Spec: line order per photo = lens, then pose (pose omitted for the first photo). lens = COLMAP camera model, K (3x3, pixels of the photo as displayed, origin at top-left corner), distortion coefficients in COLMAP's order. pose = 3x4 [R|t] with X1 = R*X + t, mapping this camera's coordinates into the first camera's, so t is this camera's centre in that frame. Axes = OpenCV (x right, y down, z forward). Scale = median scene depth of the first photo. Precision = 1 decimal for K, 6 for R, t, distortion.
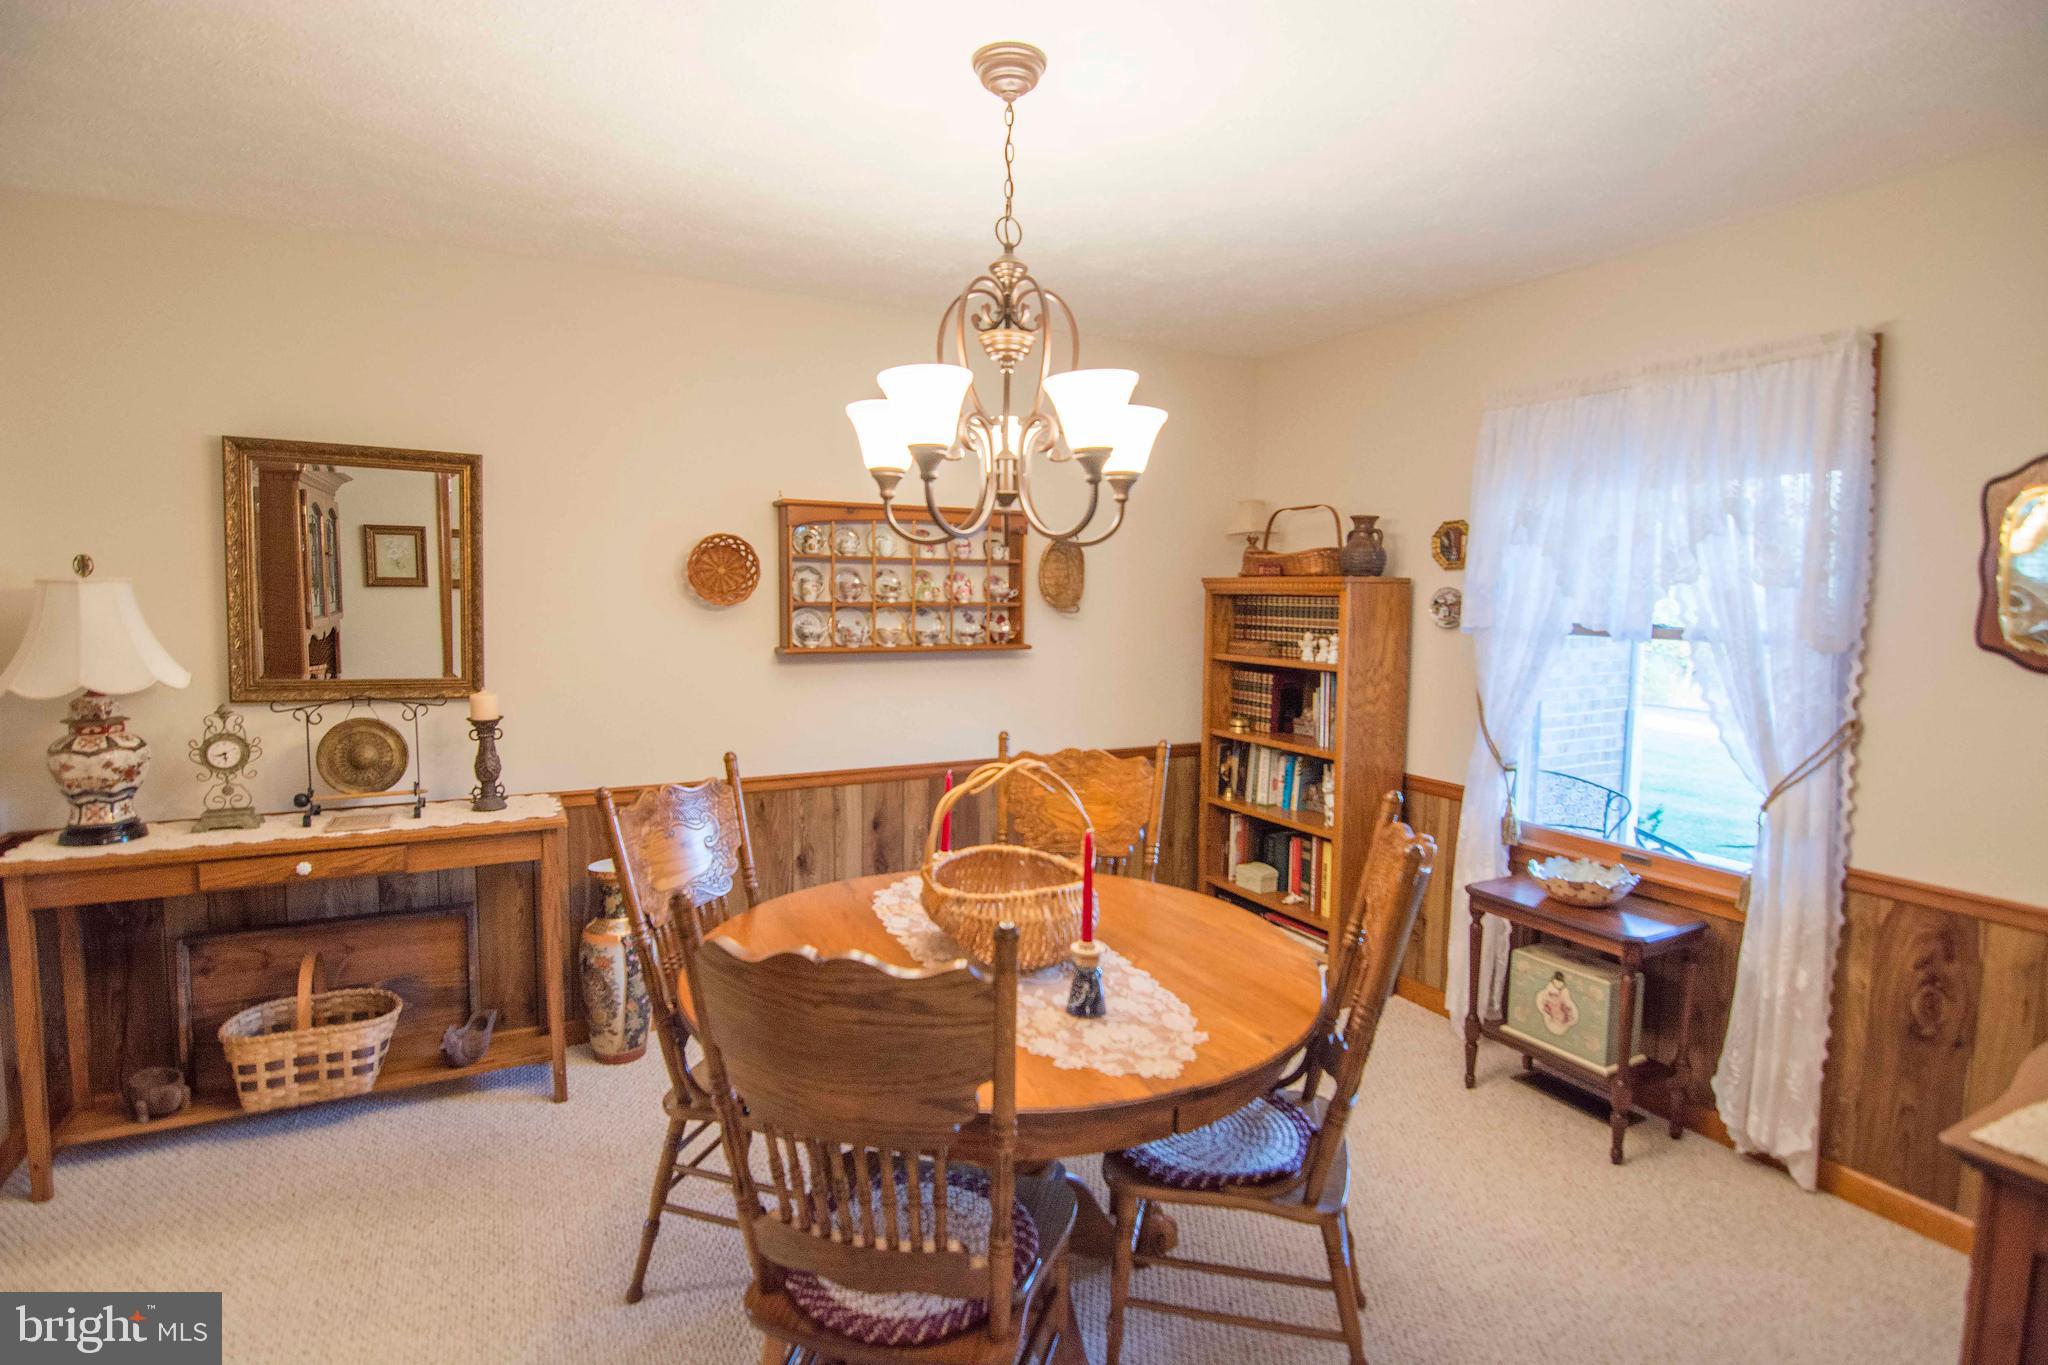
lens RADIAL K [[1007.6, 0, 1016.6], [0, 1007.6, 670.9], [0, 0, 1]] dist [-0.005013, -0.009641]
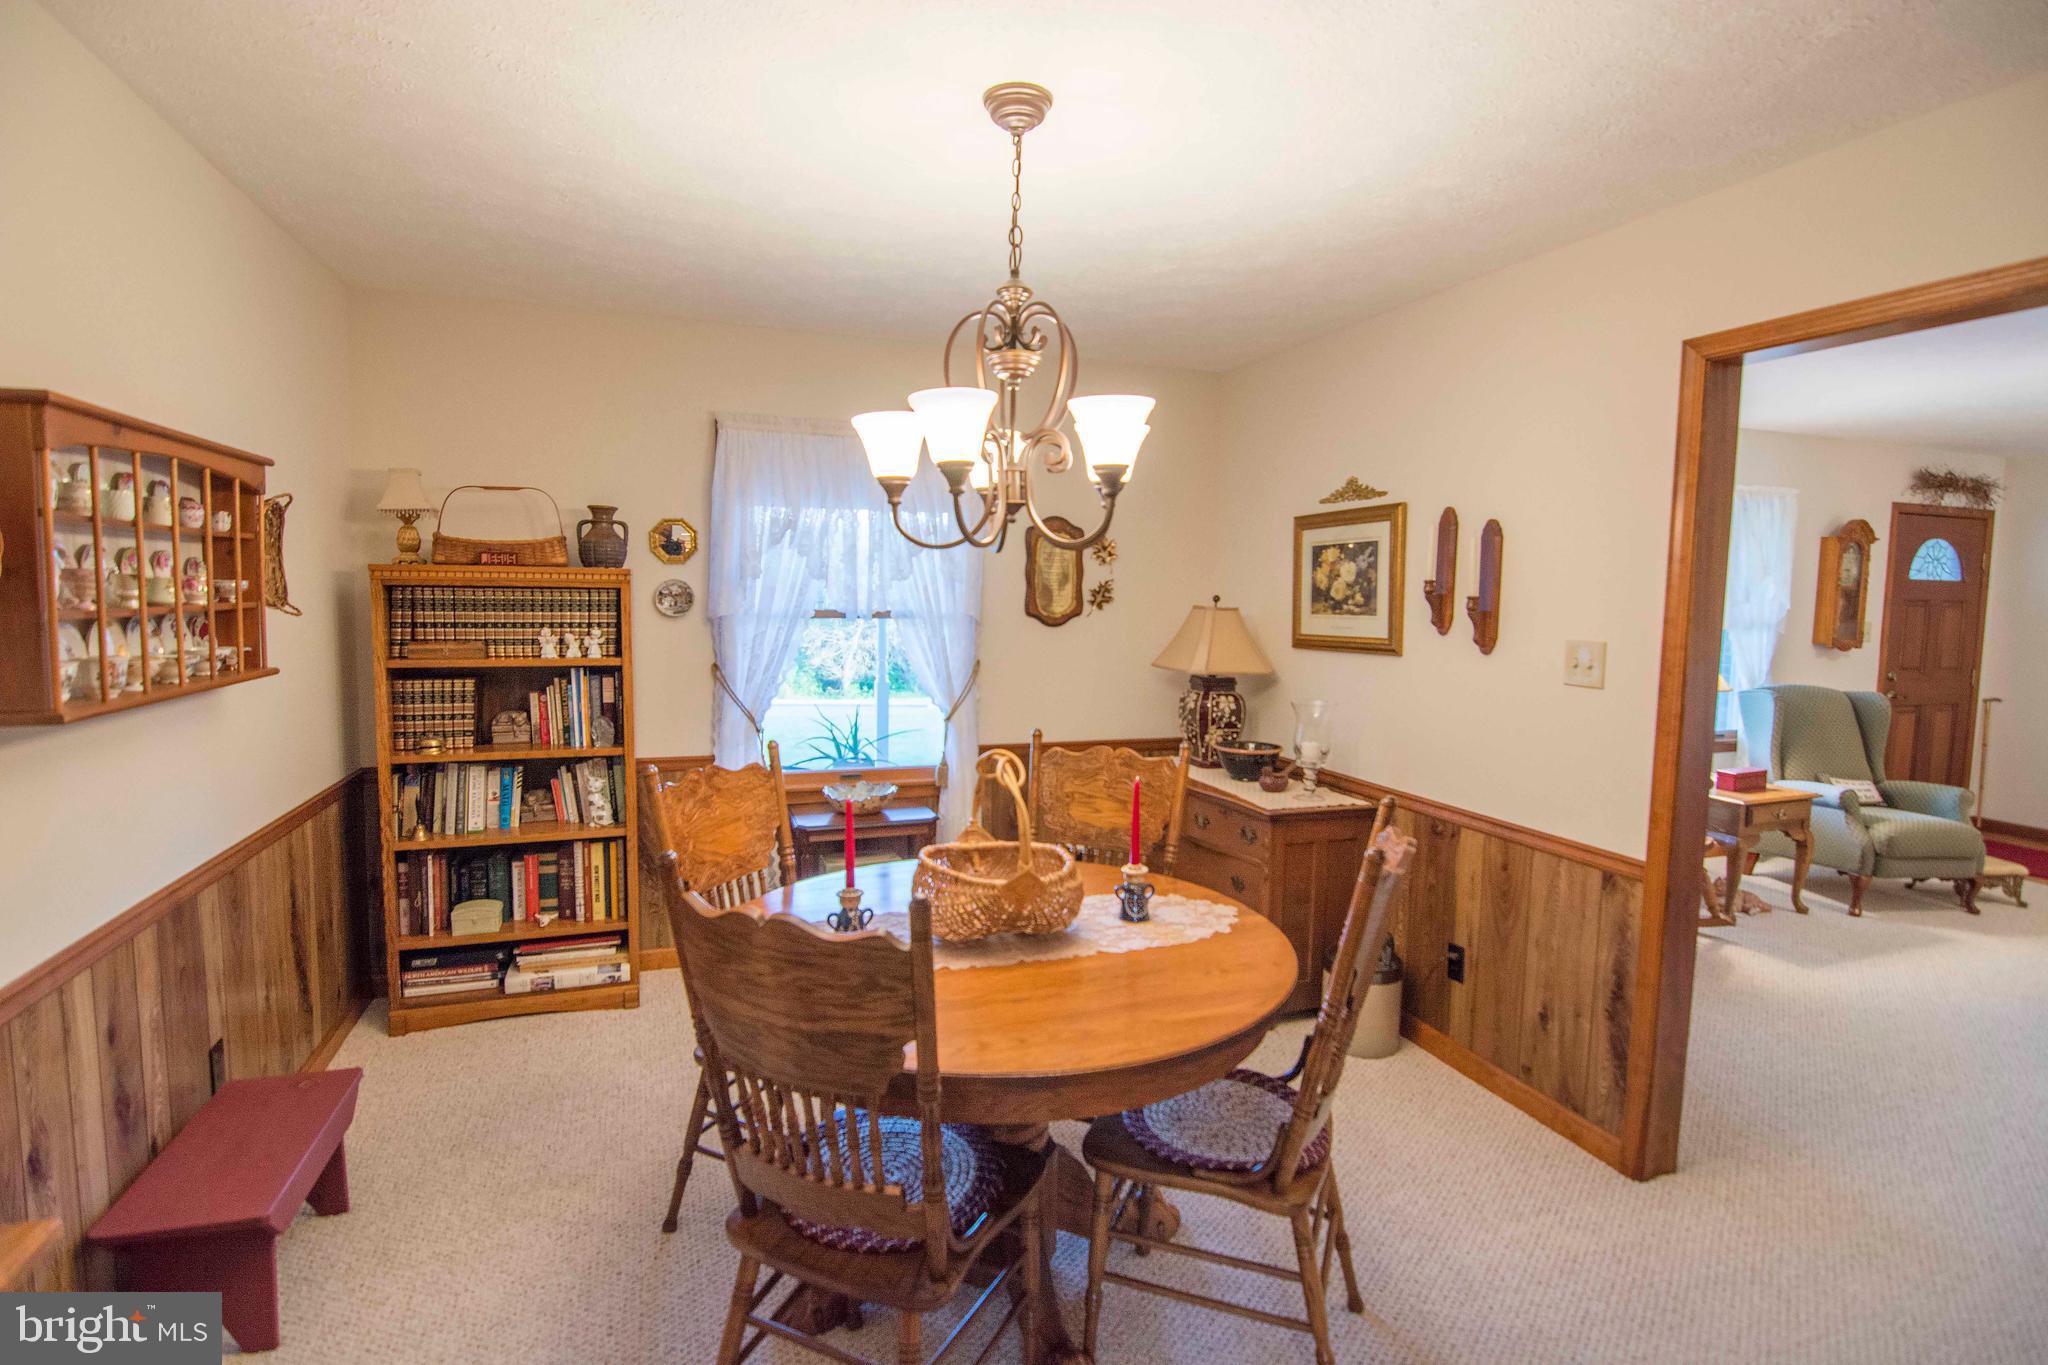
lens RADIAL K [[1007.6, 0, 1016.6], [0, 1007.6, 670.9], [0, 0, 1]] dist [-0.005013, -0.009641]
pose [[0.121919, -0.090503, 0.988405, -0.589973], [0.066484, 0.994342, 0.082846, -0.047709], [-0.990311, 0.055613, 0.127246, 0.474040]]
